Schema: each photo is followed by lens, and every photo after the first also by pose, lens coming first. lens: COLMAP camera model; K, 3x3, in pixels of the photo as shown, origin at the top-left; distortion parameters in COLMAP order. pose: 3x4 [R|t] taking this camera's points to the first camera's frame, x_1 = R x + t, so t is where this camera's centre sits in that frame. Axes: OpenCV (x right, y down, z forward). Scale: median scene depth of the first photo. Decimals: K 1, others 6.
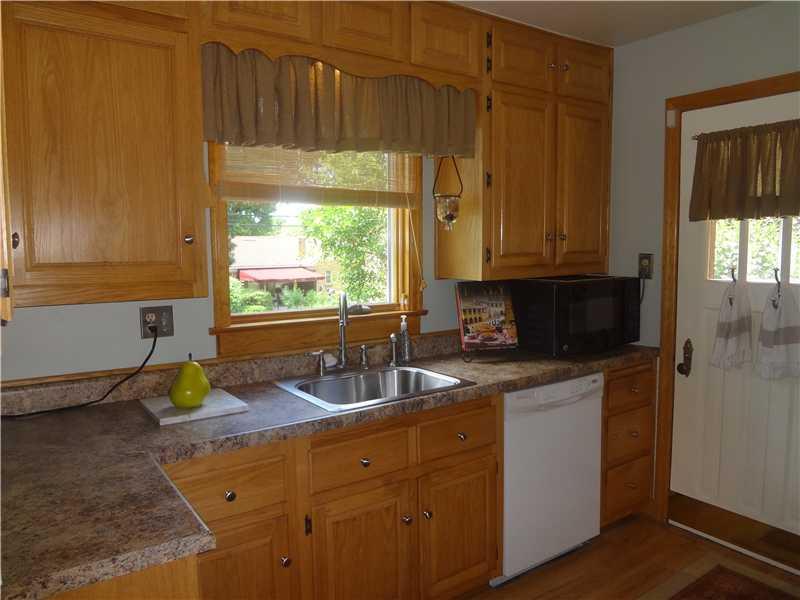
lens RADIAL K [[588.3, 0, 400.0], [0, 588.3, 300.0], [0, 0, 1]] dist [-0.055559, -0.003869]
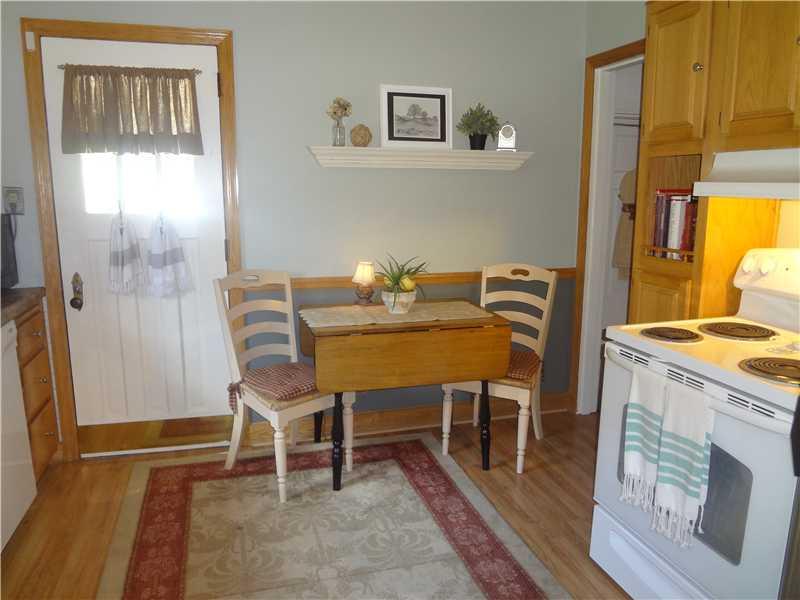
lens RADIAL K [[588.3, 0, 400.0], [0, 588.3, 300.0], [0, 0, 1]] dist [-0.055559, -0.003869]
pose [[0.320722, -0.163798, 0.932903, -0.262090], [0.066022, 0.986404, 0.150494, -0.000073], [-0.944870, 0.013325, 0.327176, 0.144519]]
